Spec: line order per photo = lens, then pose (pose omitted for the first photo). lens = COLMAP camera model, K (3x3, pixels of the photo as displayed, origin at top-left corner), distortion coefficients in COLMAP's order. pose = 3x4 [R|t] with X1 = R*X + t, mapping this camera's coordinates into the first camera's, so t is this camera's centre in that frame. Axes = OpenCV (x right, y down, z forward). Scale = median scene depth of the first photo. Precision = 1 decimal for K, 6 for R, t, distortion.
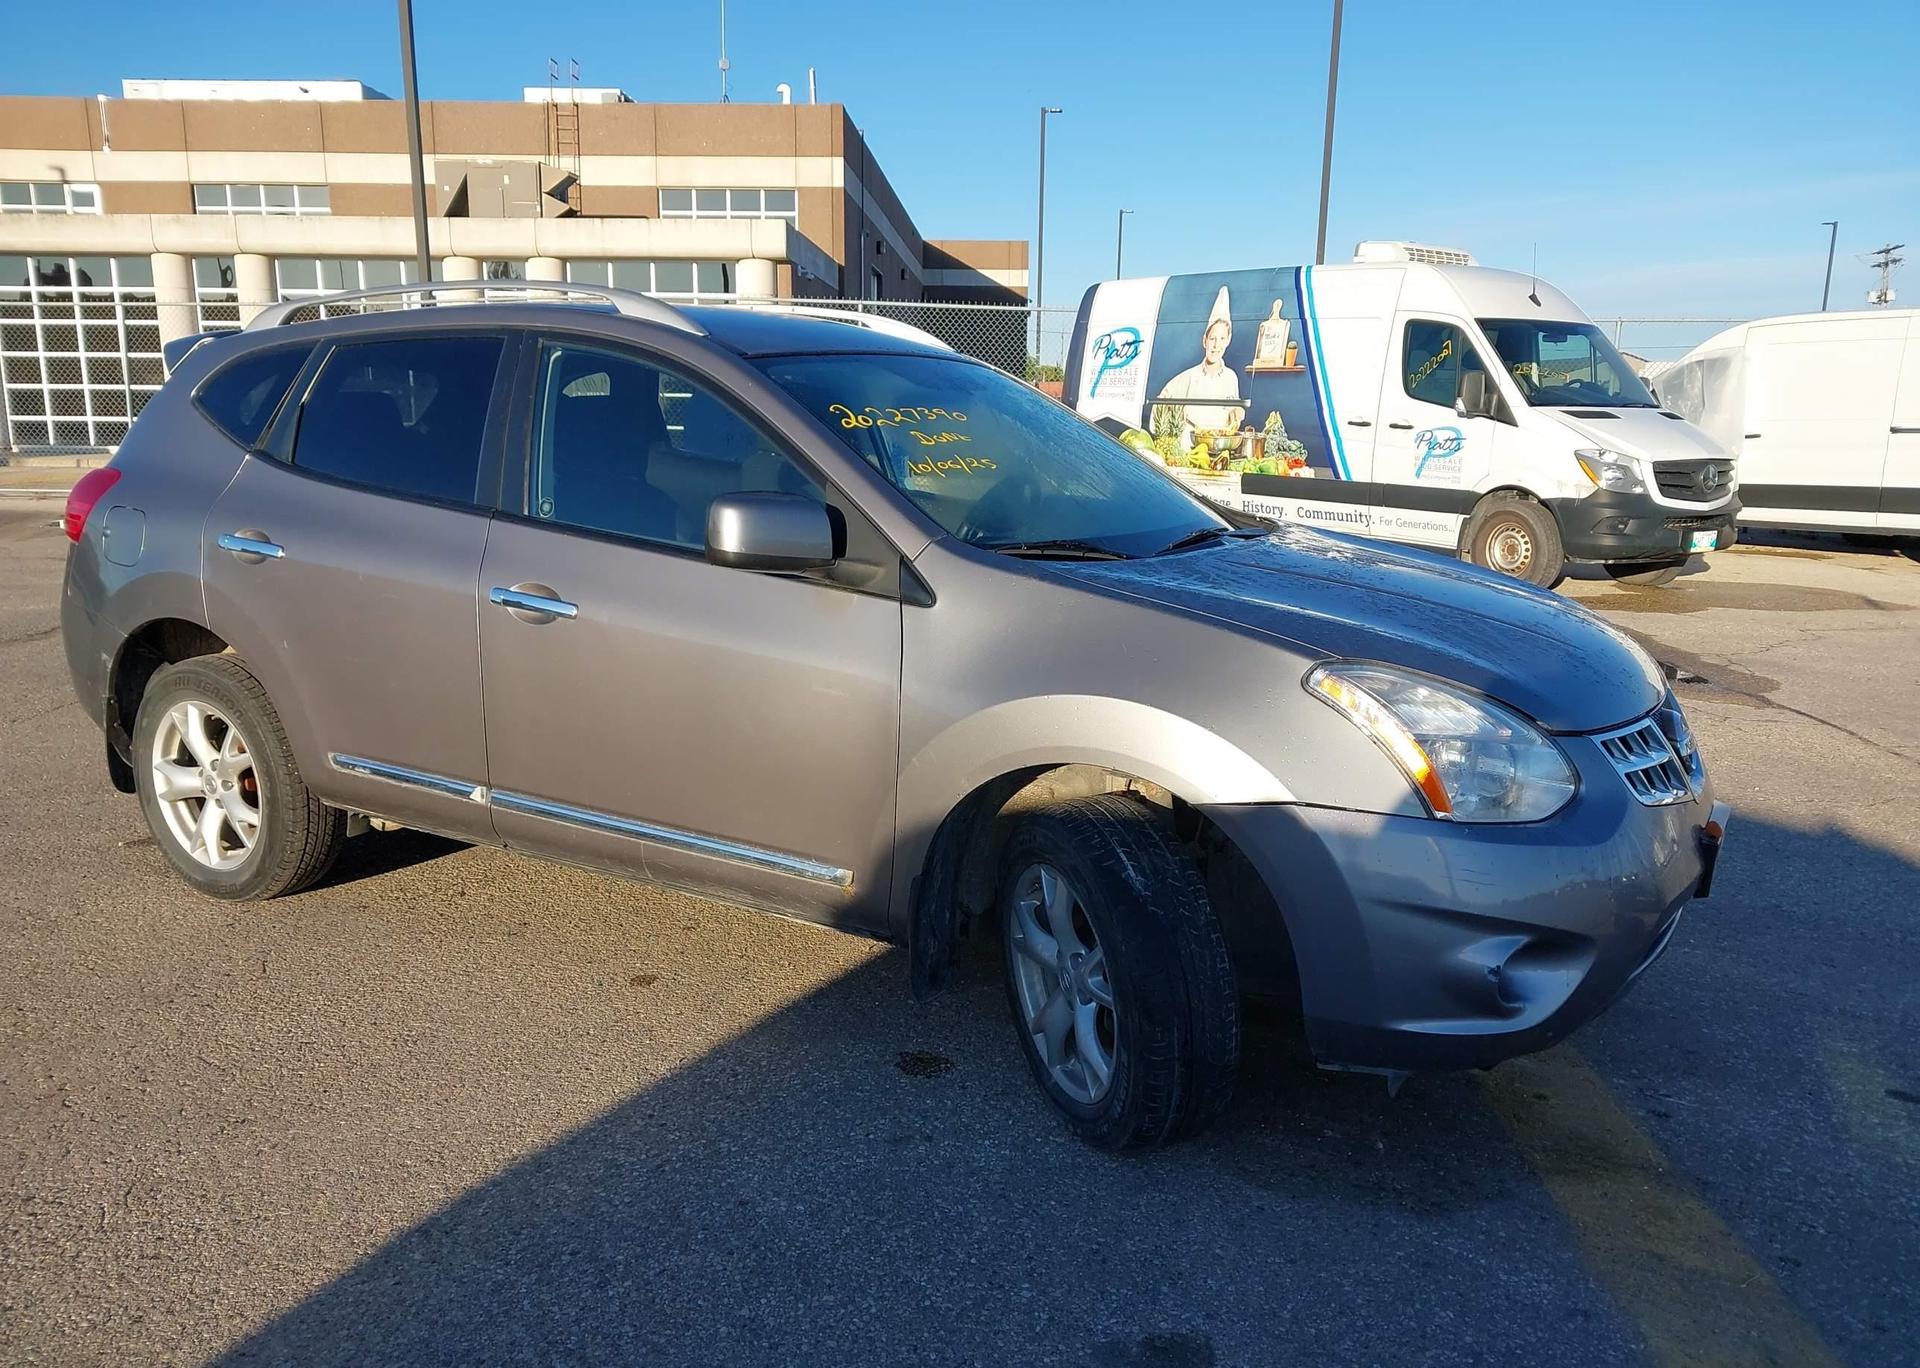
lens RADIAL K [[1524.8, 0, 961.8], [0, 1524.8, 700.0], [0, 0, 1]] dist [0.014484, -0.010425]
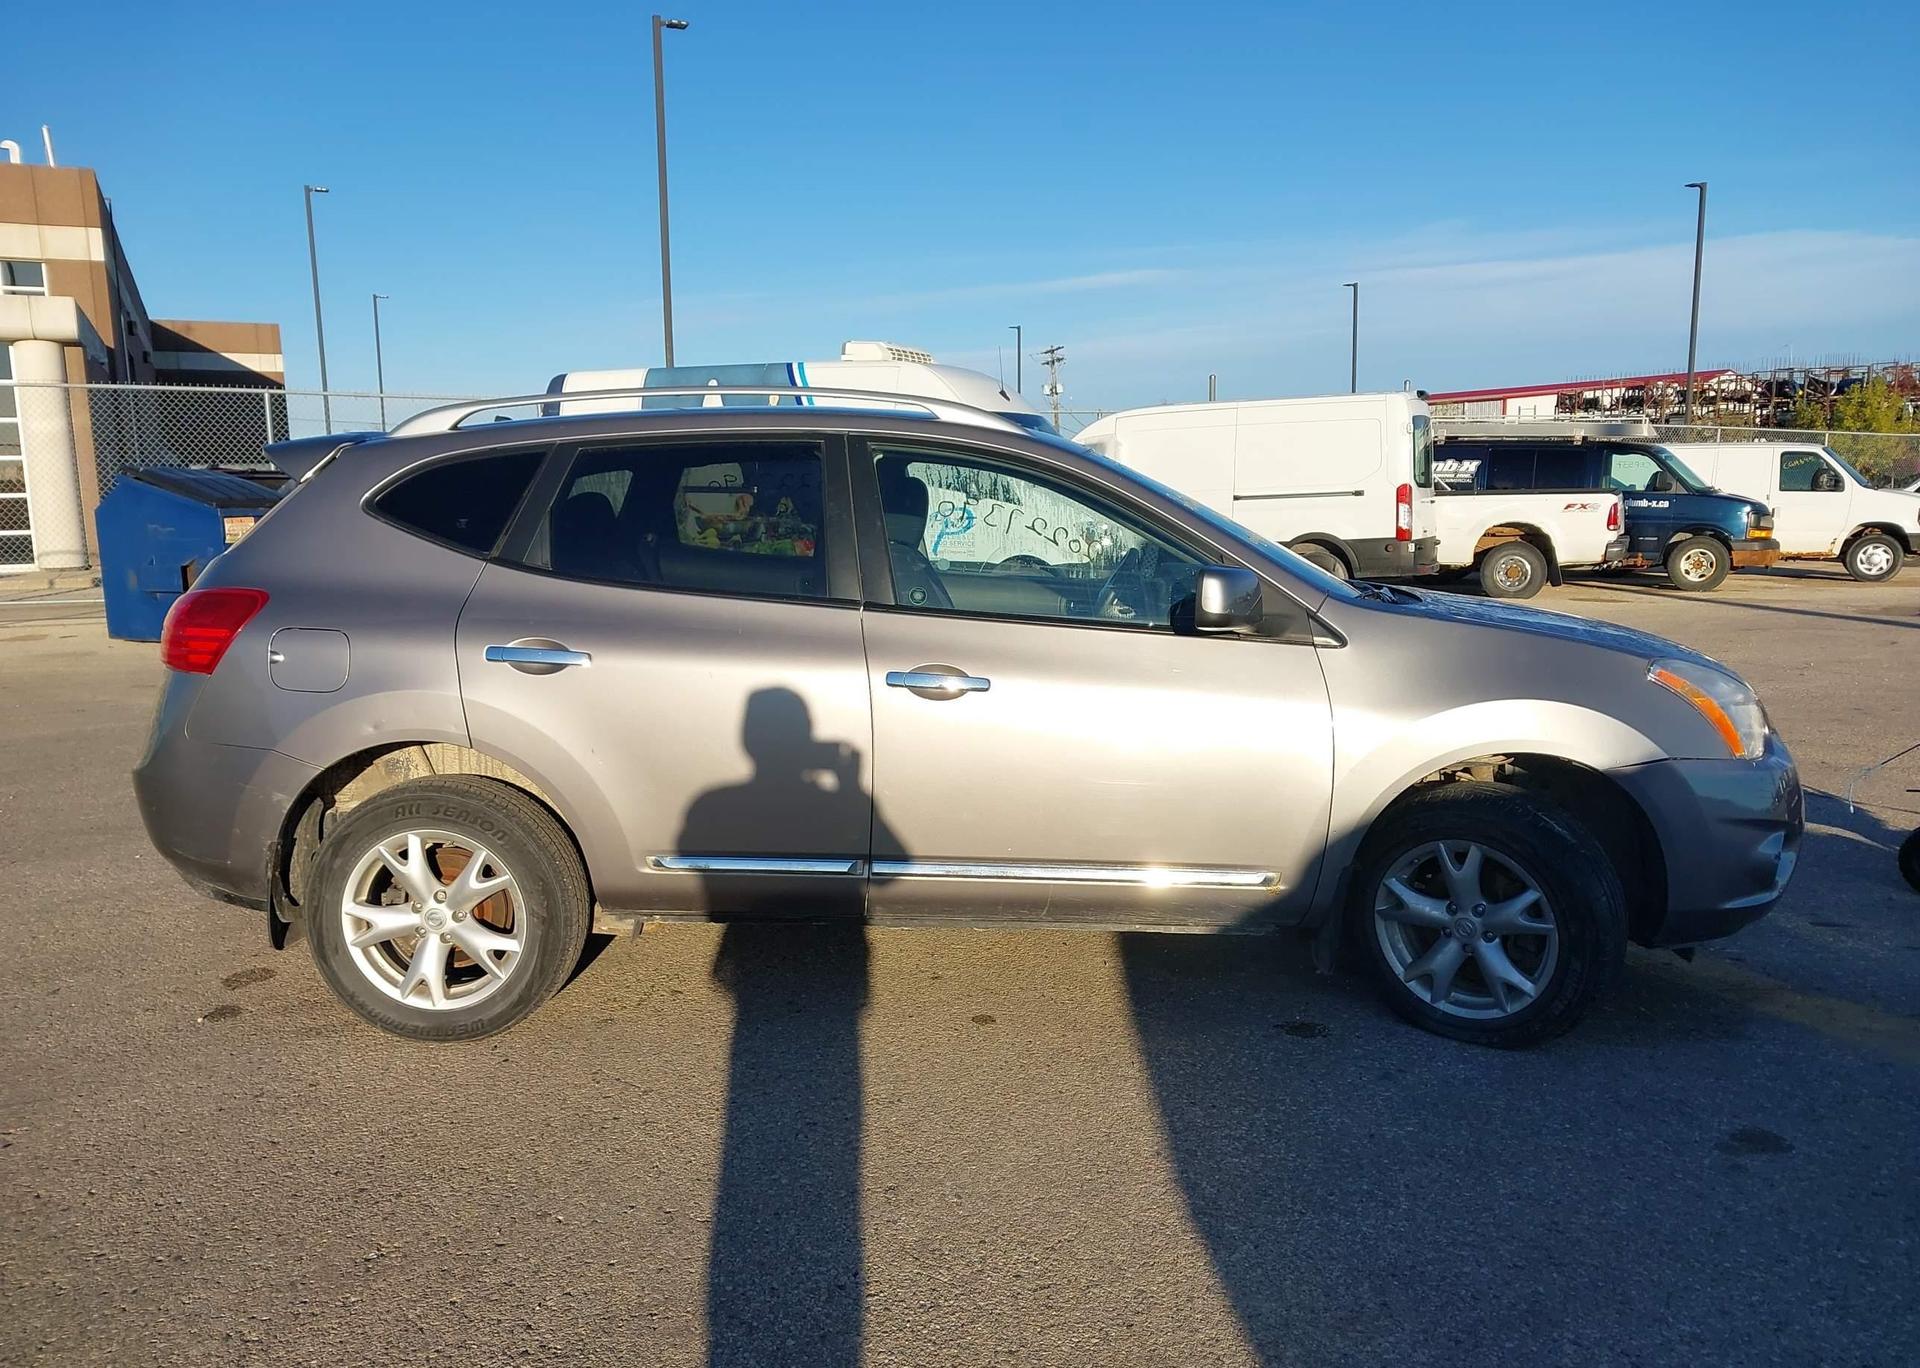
lens RADIAL K [[1524.8, 0, 966.0], [0, 1524.8, 700.5], [0, 0, 1]] dist [0.014484, -0.010425]
pose [[0.881823, -0.089392, 0.463031, -0.609679], [0.114326, 0.993103, -0.026000, -0.015121], [-0.457513, 0.075864, 0.885961, 0.017831]]
